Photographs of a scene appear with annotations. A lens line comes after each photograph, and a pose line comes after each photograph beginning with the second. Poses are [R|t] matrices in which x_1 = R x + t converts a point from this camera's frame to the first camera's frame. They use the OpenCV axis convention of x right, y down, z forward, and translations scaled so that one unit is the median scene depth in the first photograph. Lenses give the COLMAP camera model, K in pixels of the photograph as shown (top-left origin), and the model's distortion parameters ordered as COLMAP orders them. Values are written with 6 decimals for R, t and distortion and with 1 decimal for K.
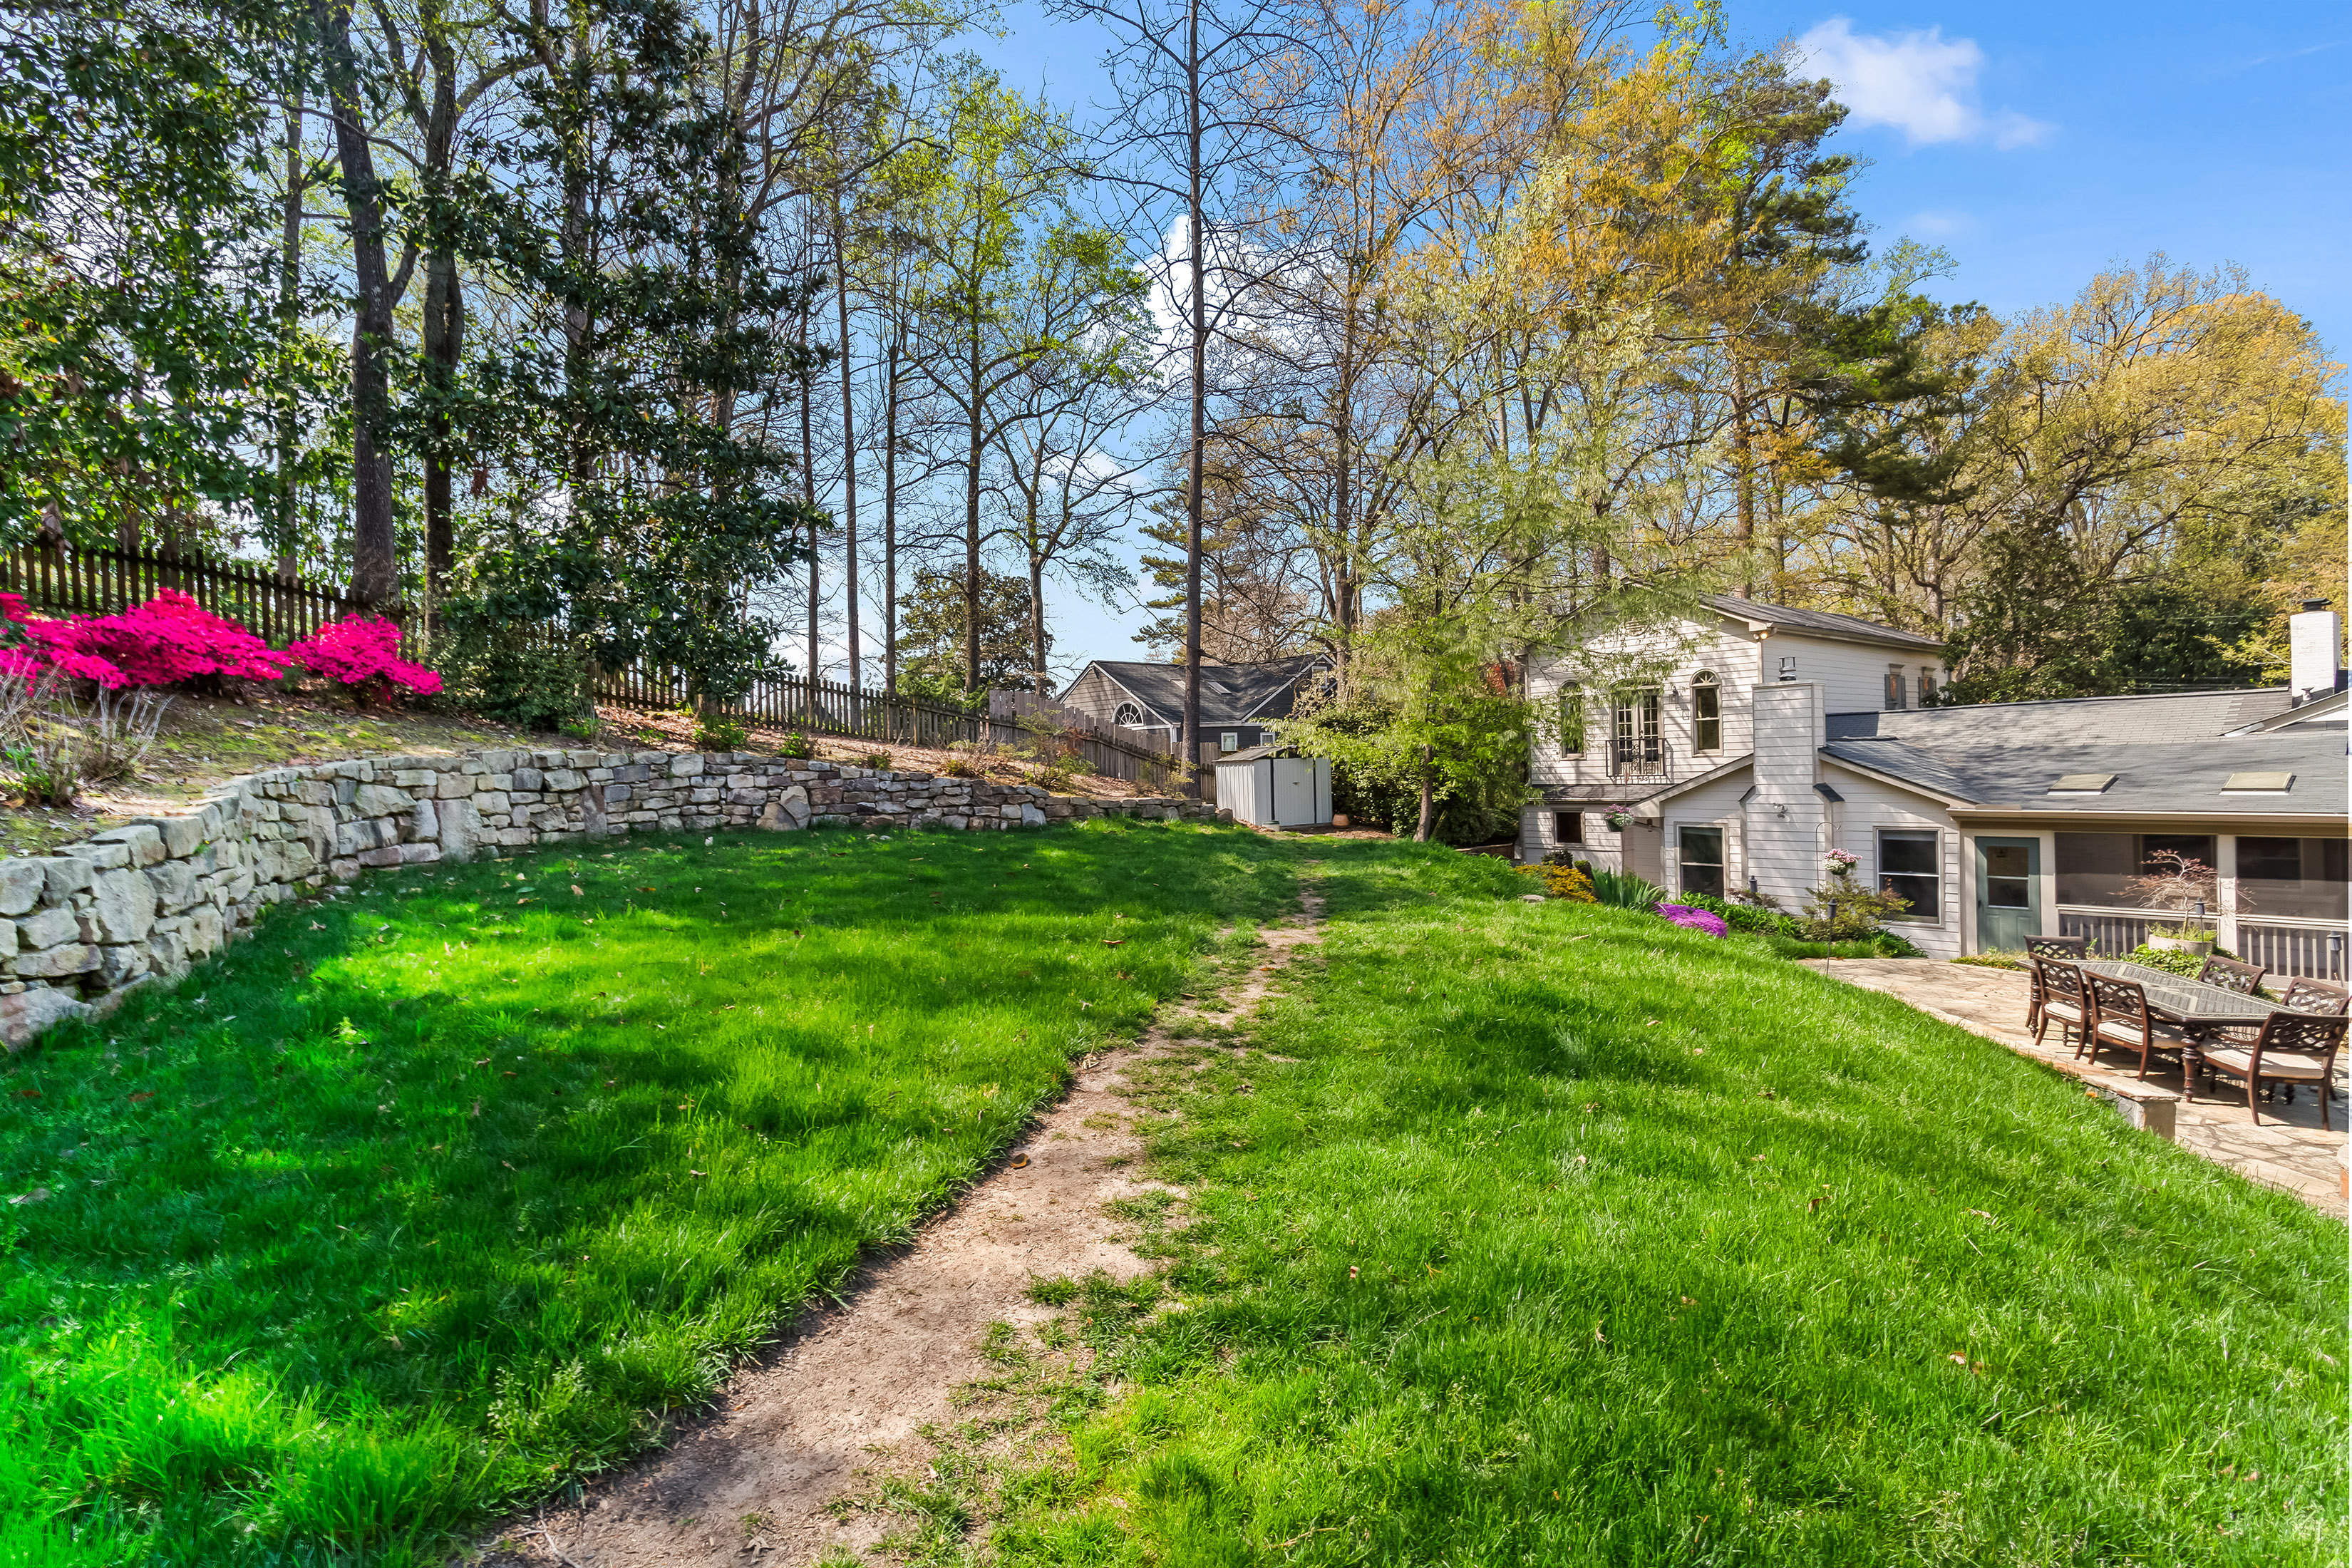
lens RADIAL K [[1069.6, 0, 1176.0], [0, 1069.6, 784.0], [0, 0, 1]] dist [-0.000737, -0.000433]
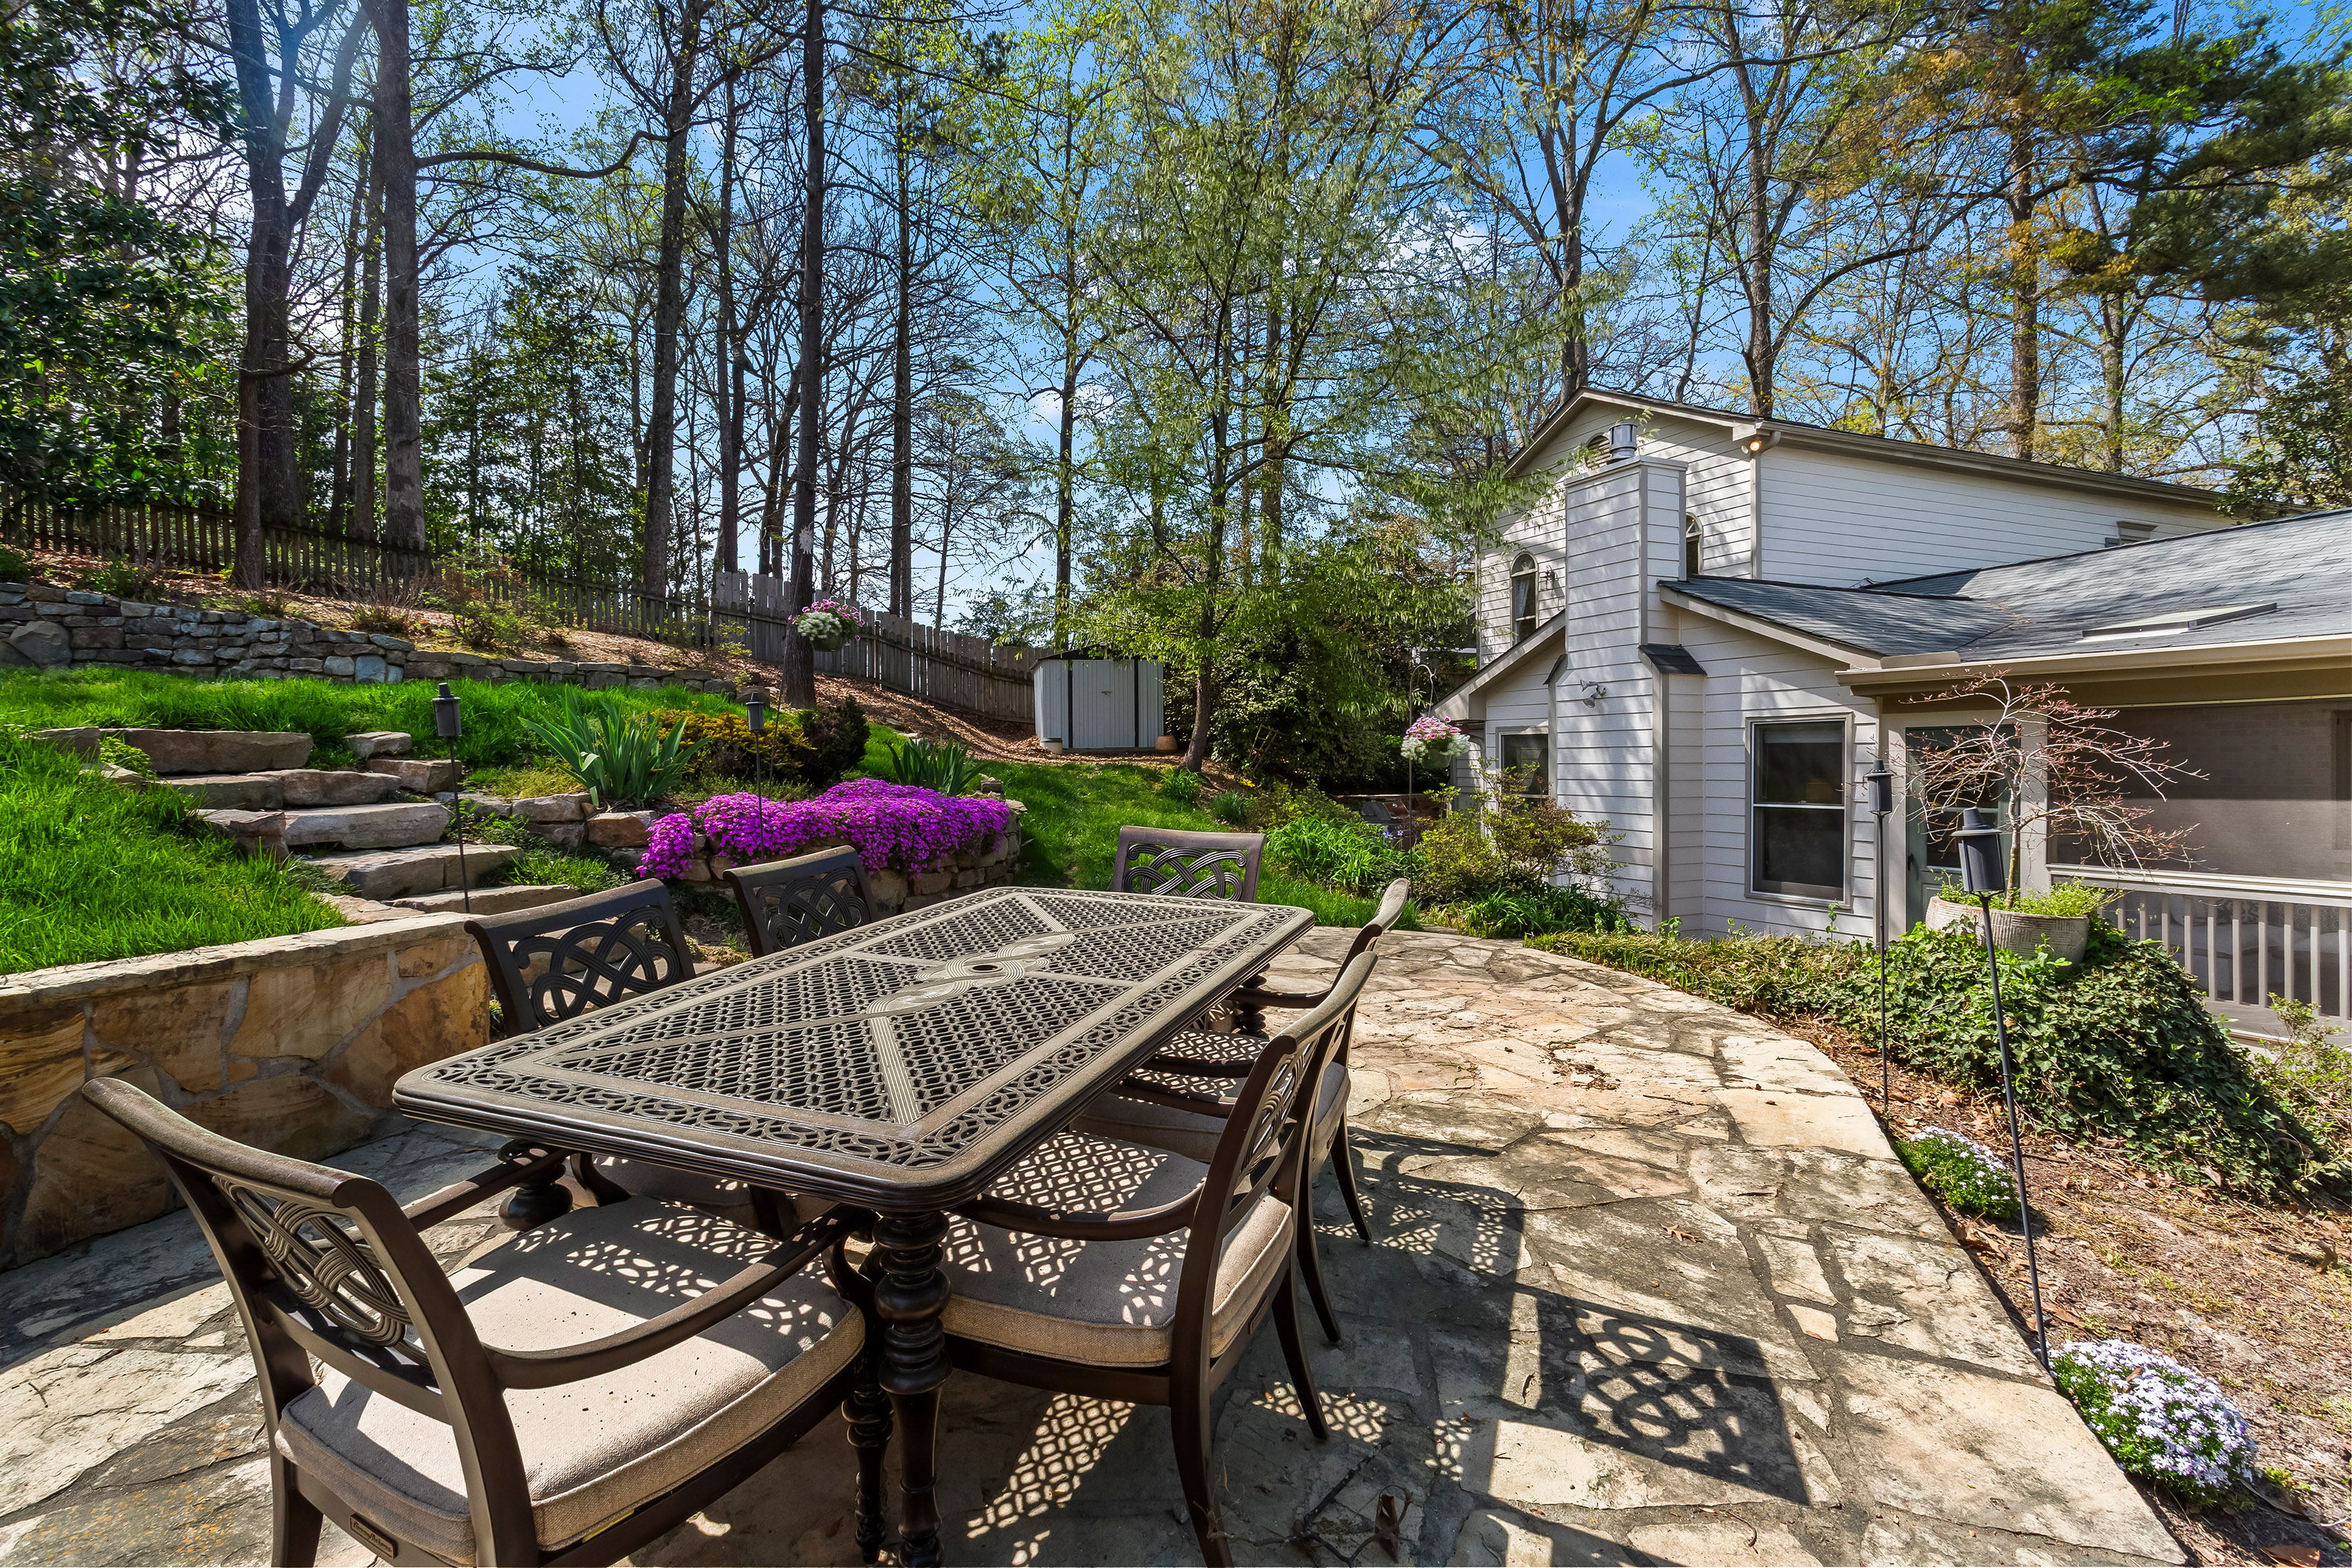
lens RADIAL K [[1069.6, 0, 1176.0], [0, 1069.6, 784.0], [0, 0, 1]] dist [-0.000737, -0.000433]
pose [[0.952369, 0.026053, -0.303833, 0.518667], [-0.023407, 0.999650, 0.012351, 0.070134], [0.304048, -0.004651, 0.952645, 0.376548]]
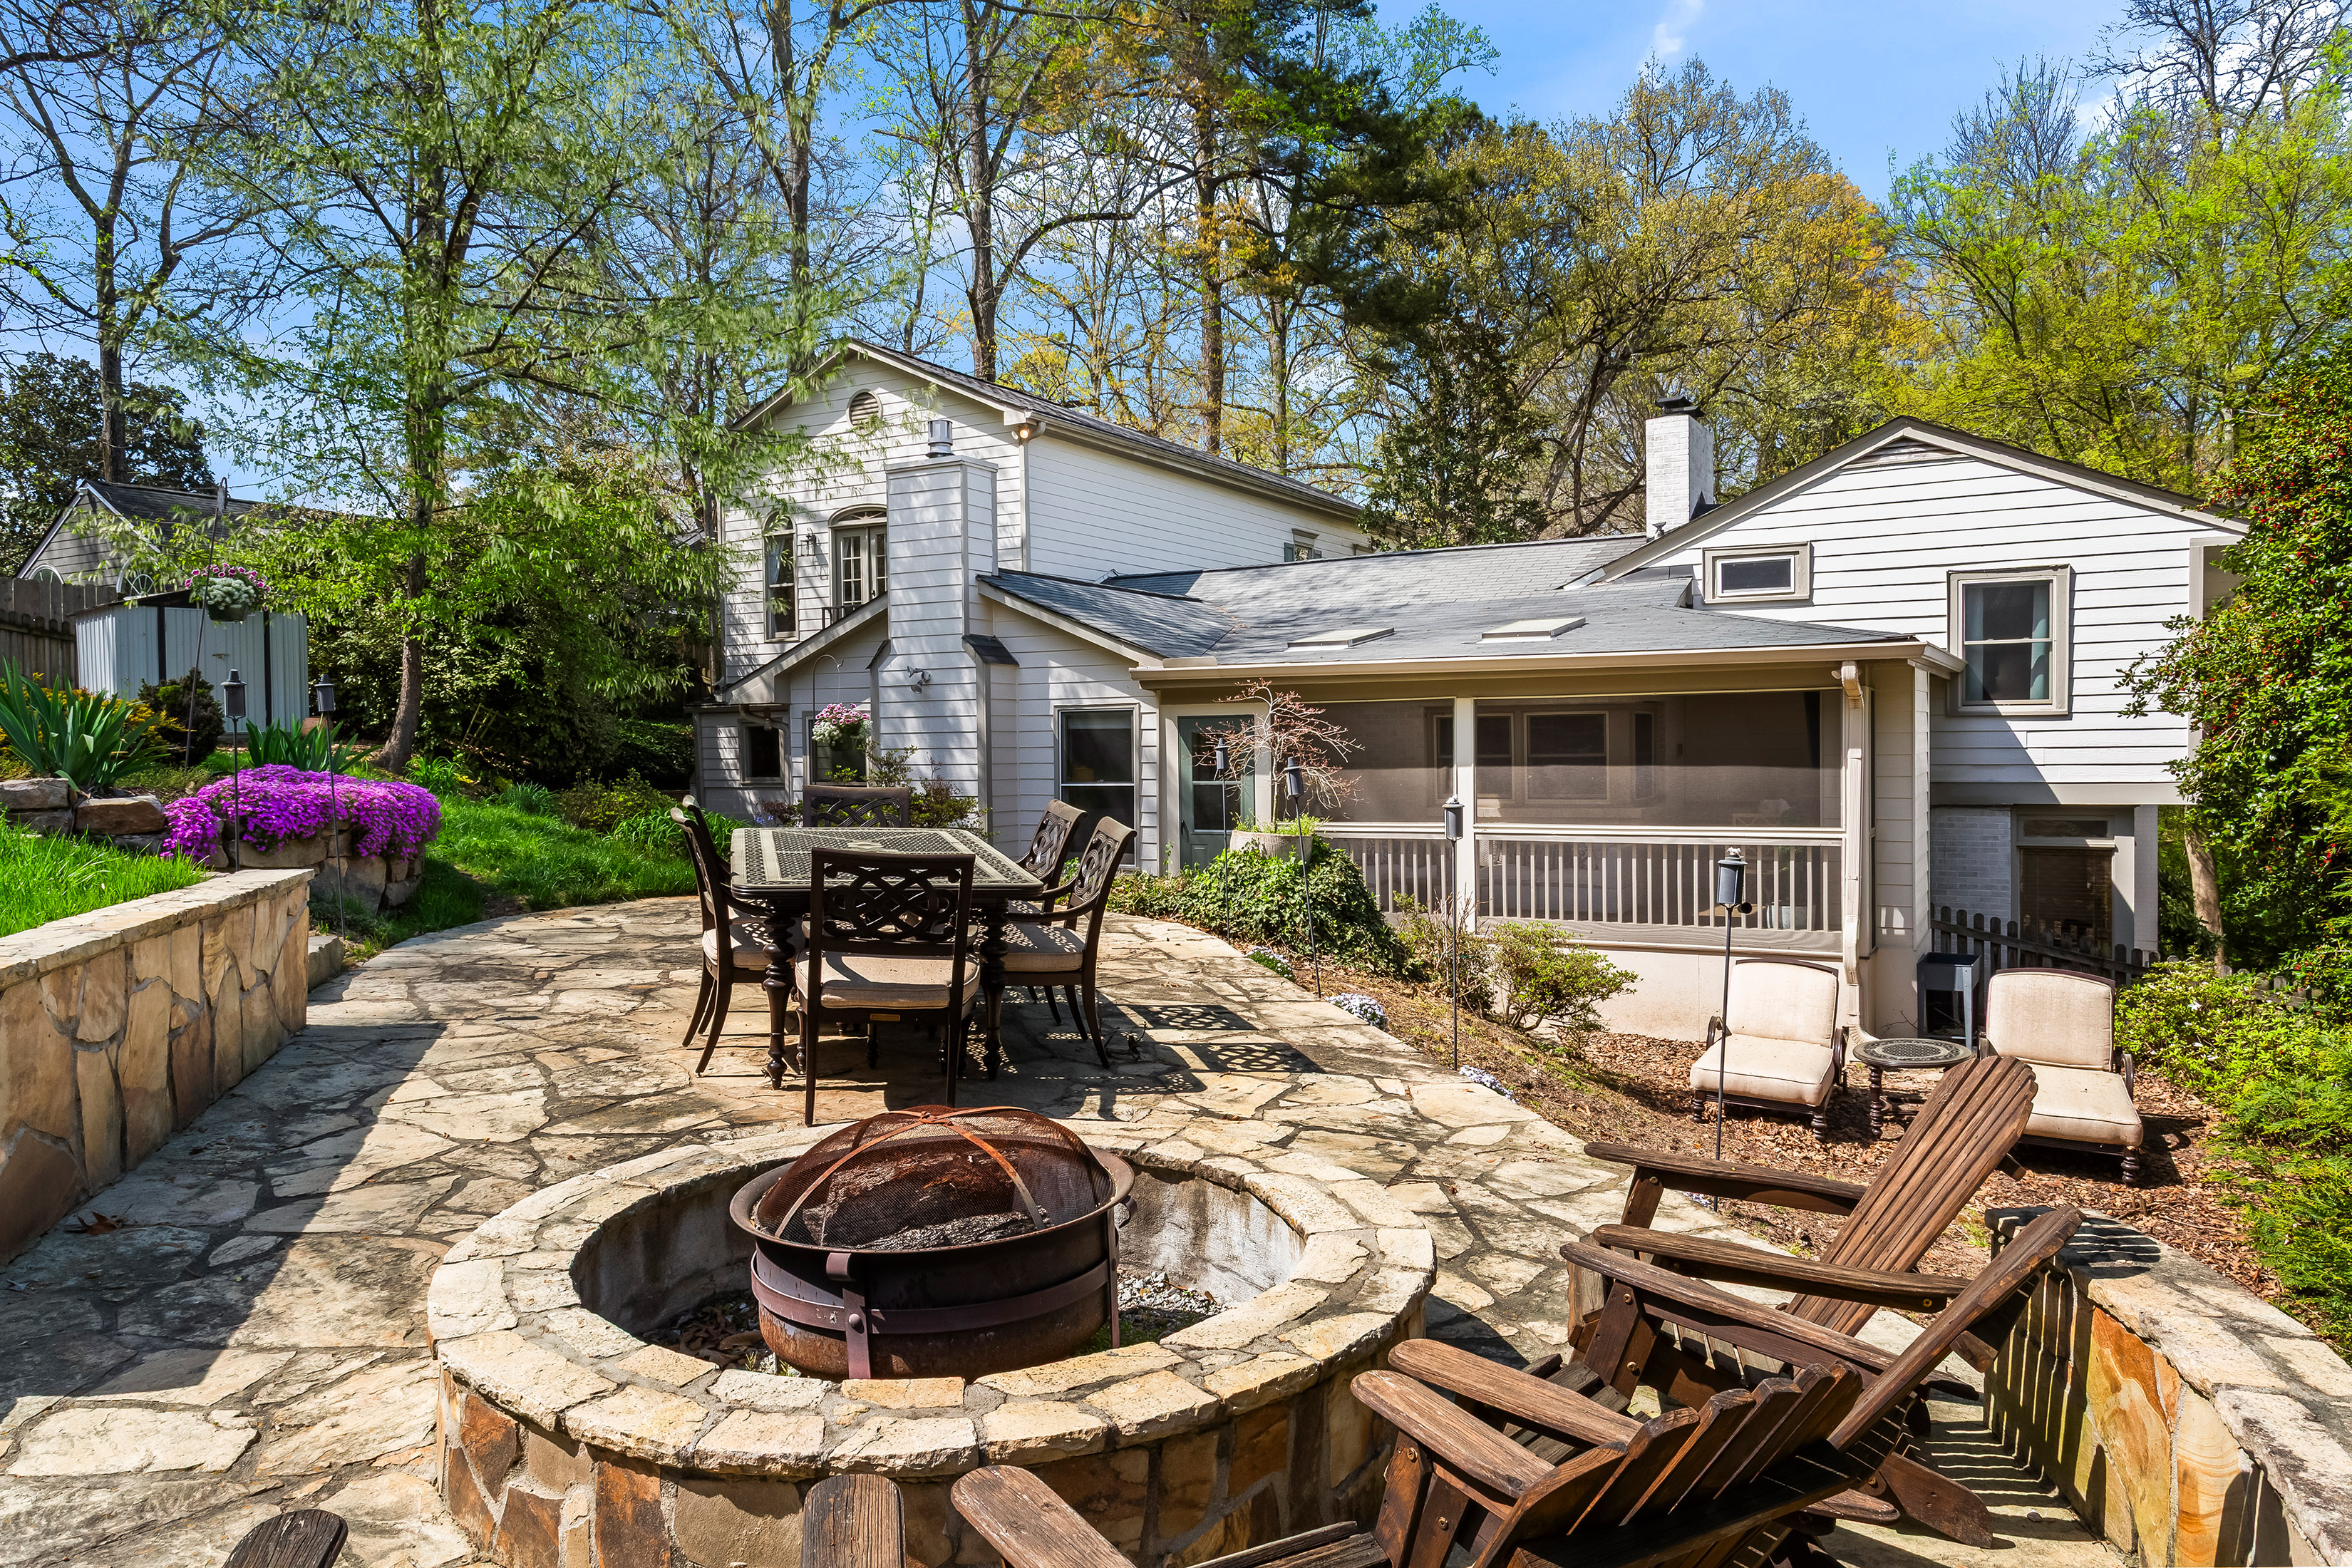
lens RADIAL K [[1553.1, 0, 1176.0], [0, 1553.1, 784.0], [0, 0, 1]] dist [-0.108218, 0.172404]
pose [[0.941002, 0.008285, 0.338301, 0.405896], [-0.007825, 0.999966, -0.002725, 0.080981], [-0.338312, -0.000082, 0.941034, 0.156692]]
